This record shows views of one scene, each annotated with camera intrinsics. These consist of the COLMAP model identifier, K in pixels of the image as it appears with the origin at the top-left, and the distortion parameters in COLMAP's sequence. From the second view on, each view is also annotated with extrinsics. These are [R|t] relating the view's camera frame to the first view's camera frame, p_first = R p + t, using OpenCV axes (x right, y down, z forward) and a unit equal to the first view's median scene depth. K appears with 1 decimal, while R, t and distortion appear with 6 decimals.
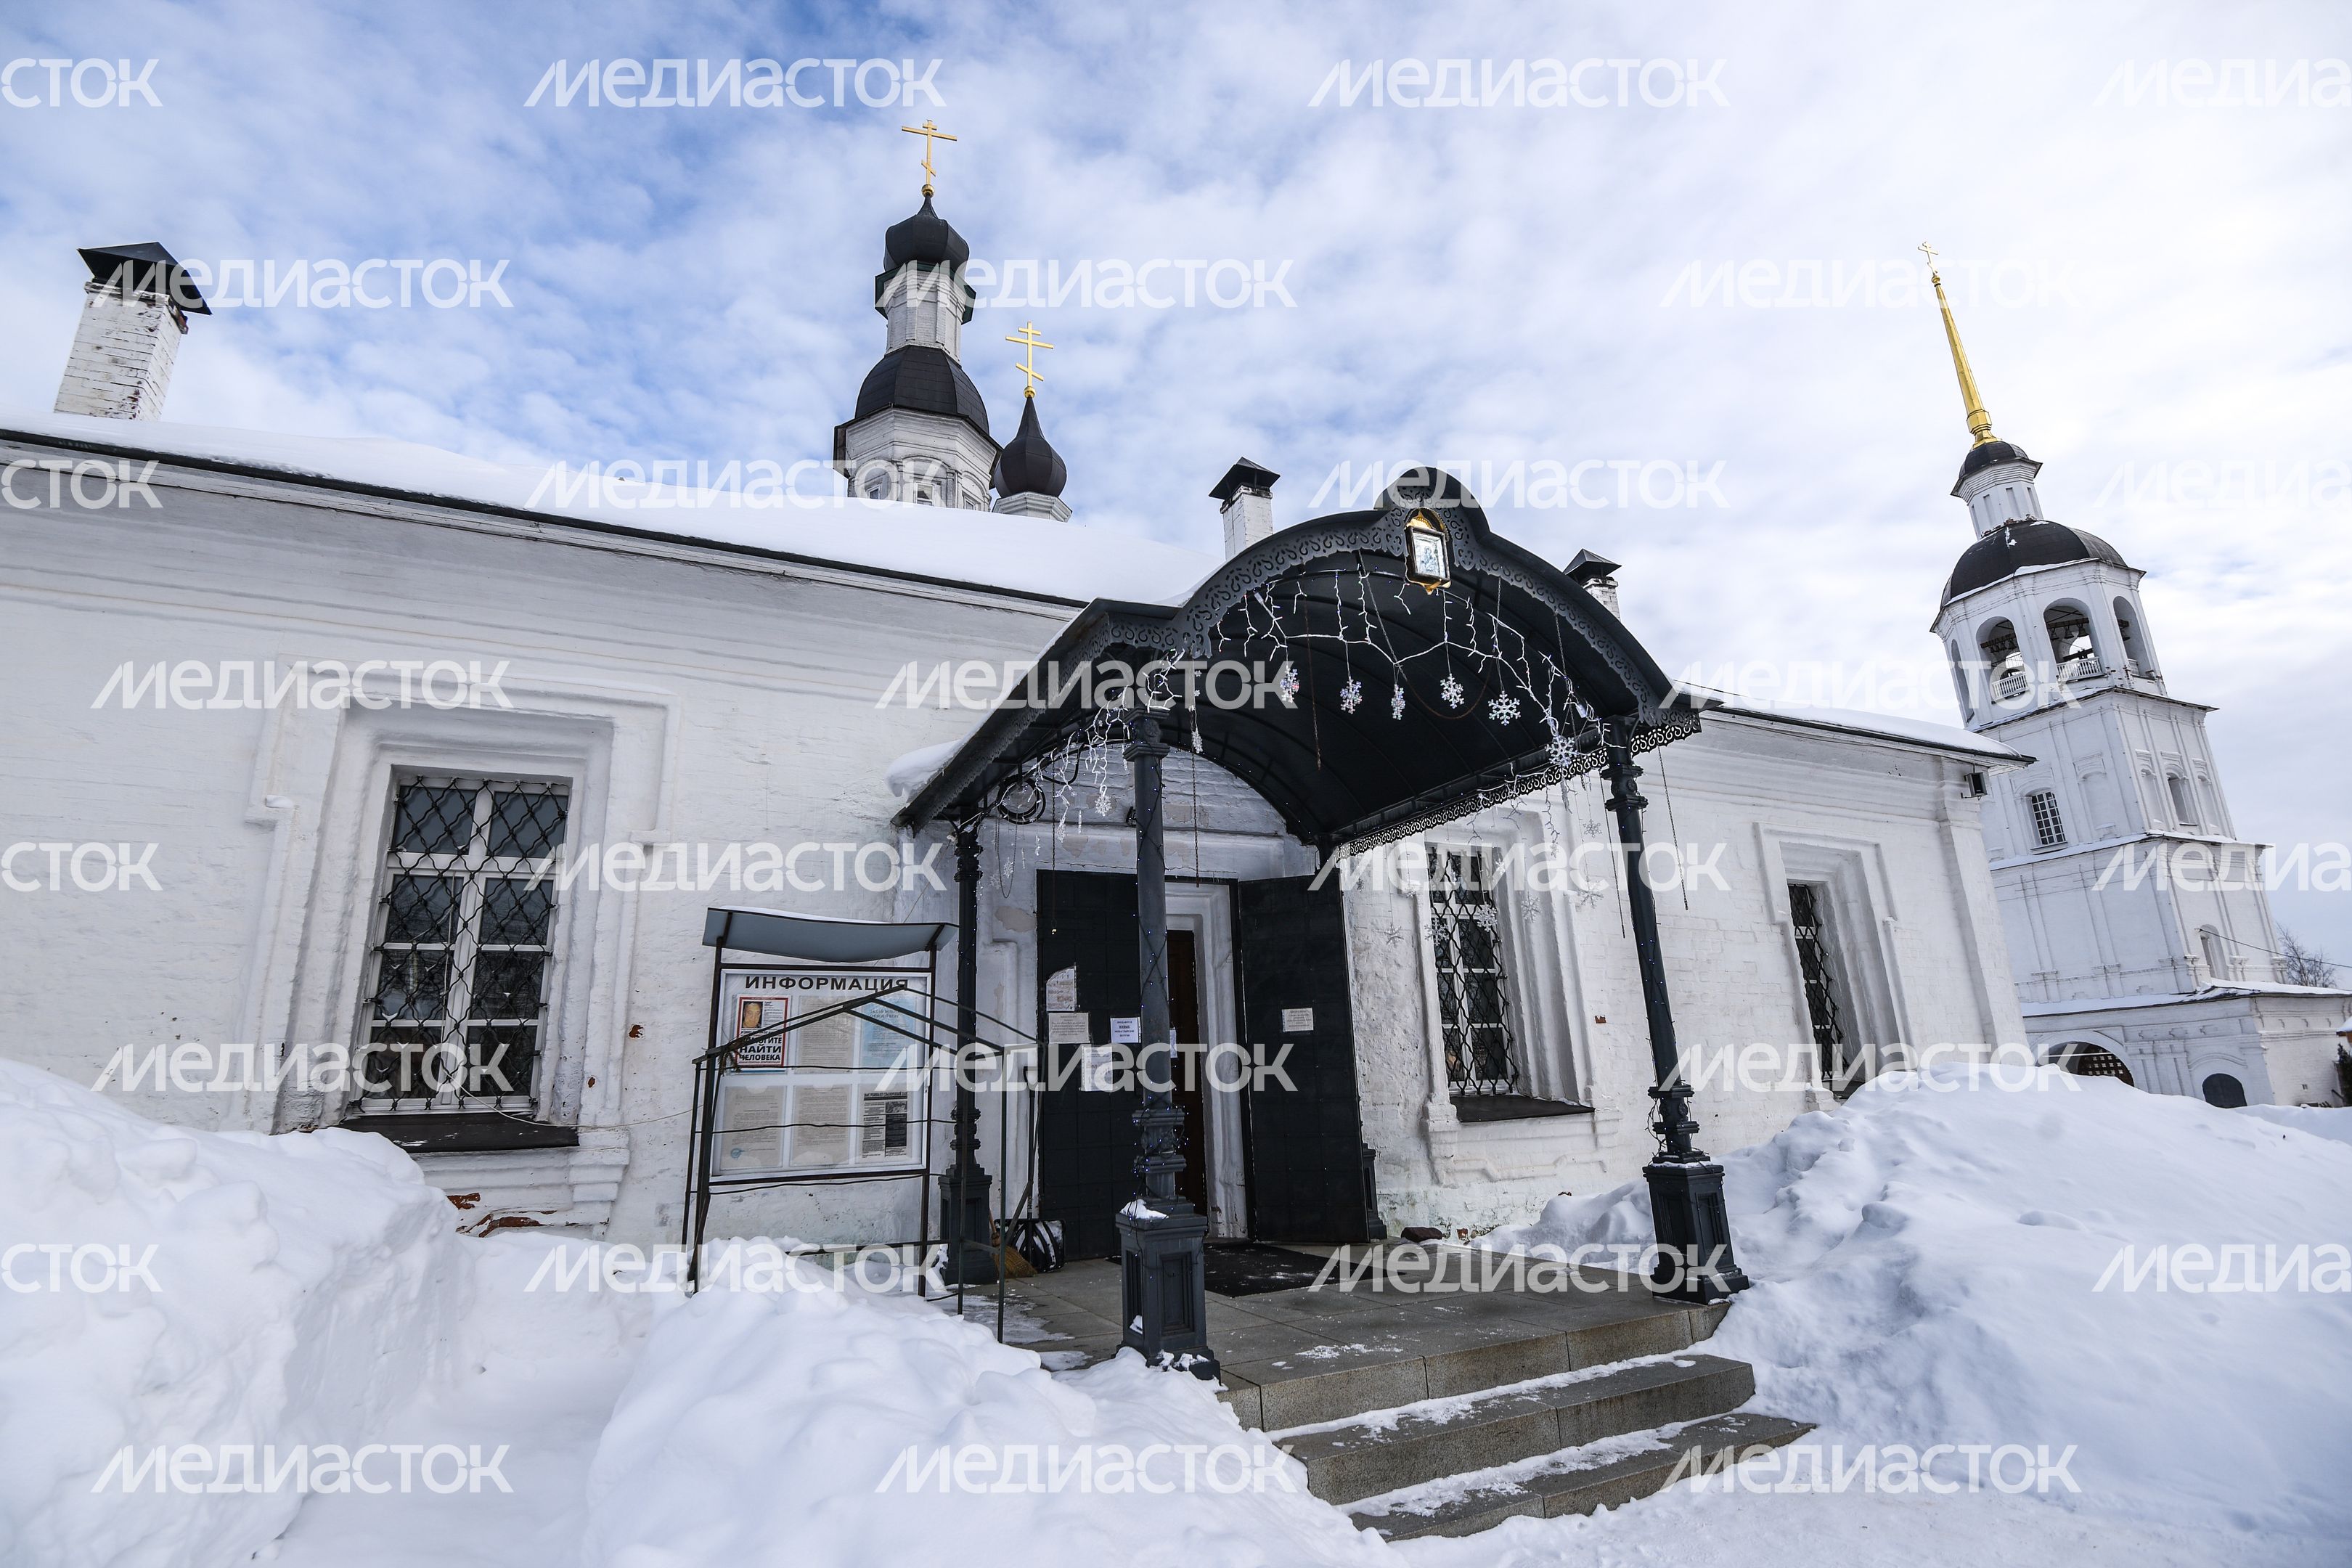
lens RADIAL K [[1102.5, 0, 1158.7], [0, 1102.5, 784.8], [0, 0, 1]] dist [-0.014394, -0.015583]
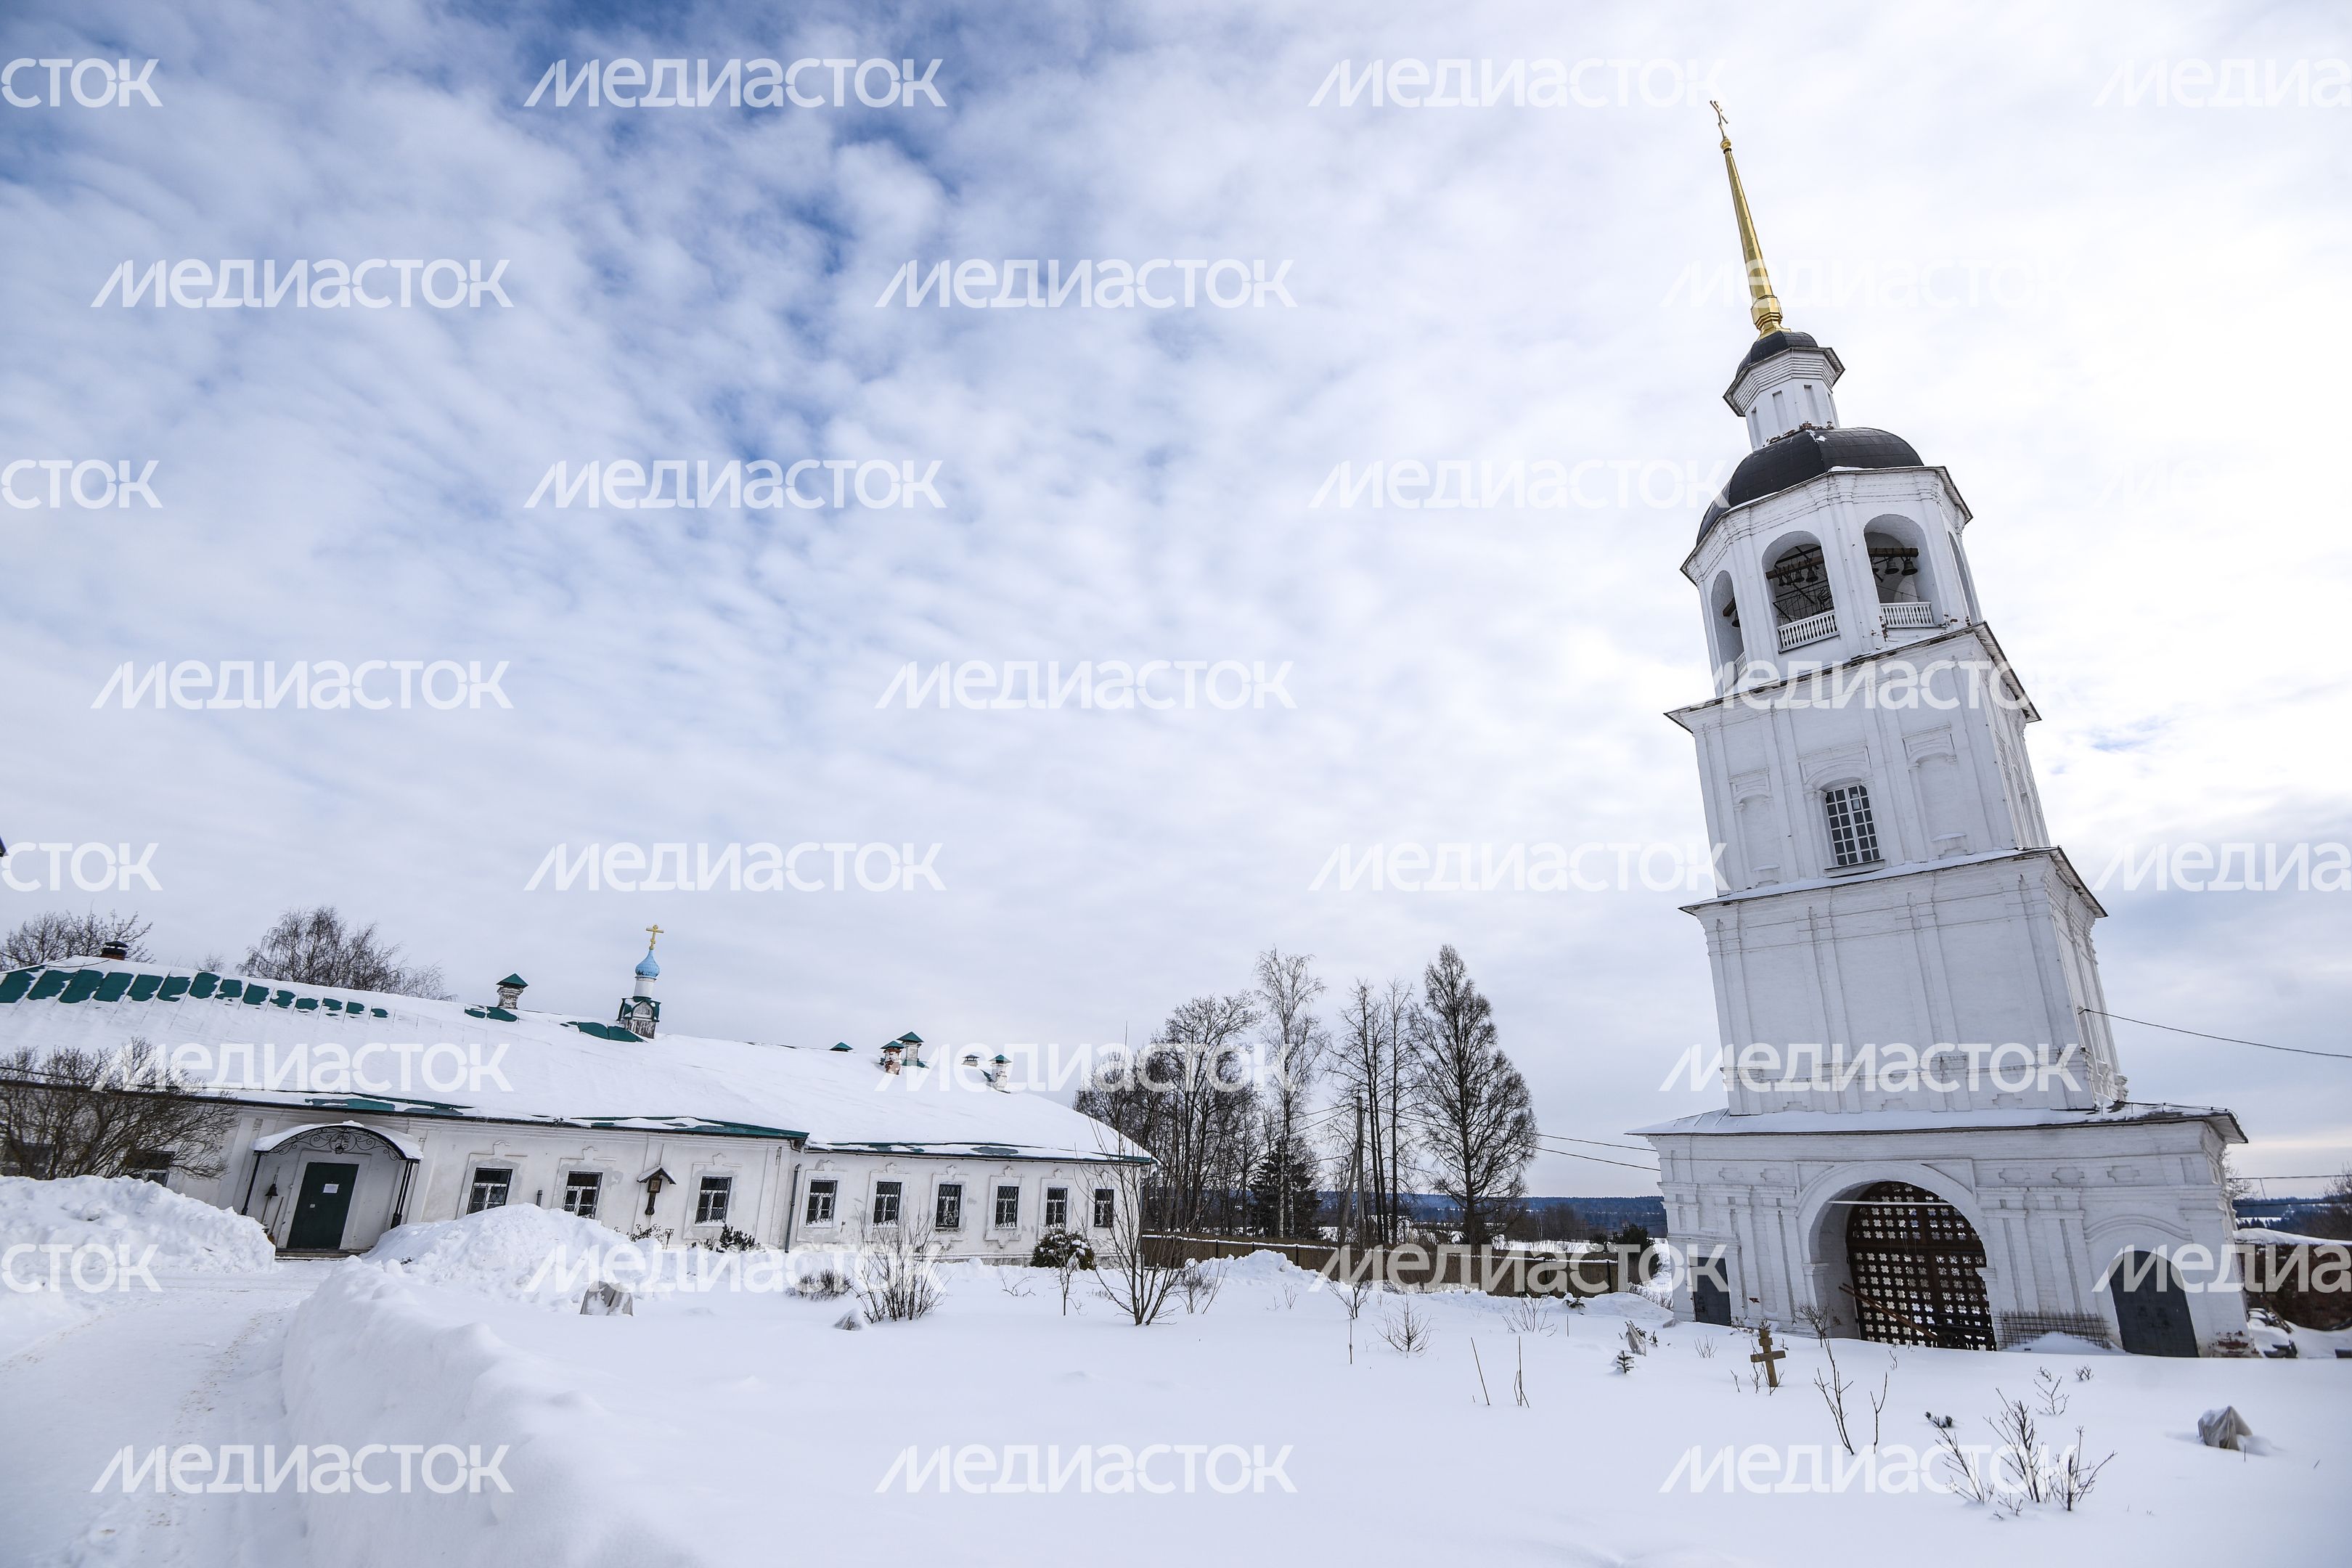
lens RADIAL K [[1105.1, 0, 1157.5], [0, 1105.1, 784.6], [0, 0, 1]] dist [-0.012869, -0.018826]
pose [[0.925809, 0.188114, 0.327859, 1.054475], [-0.161021, 0.981005, -0.108174, 0.691675], [-0.341980, 0.047357, 0.938513, 2.531748]]
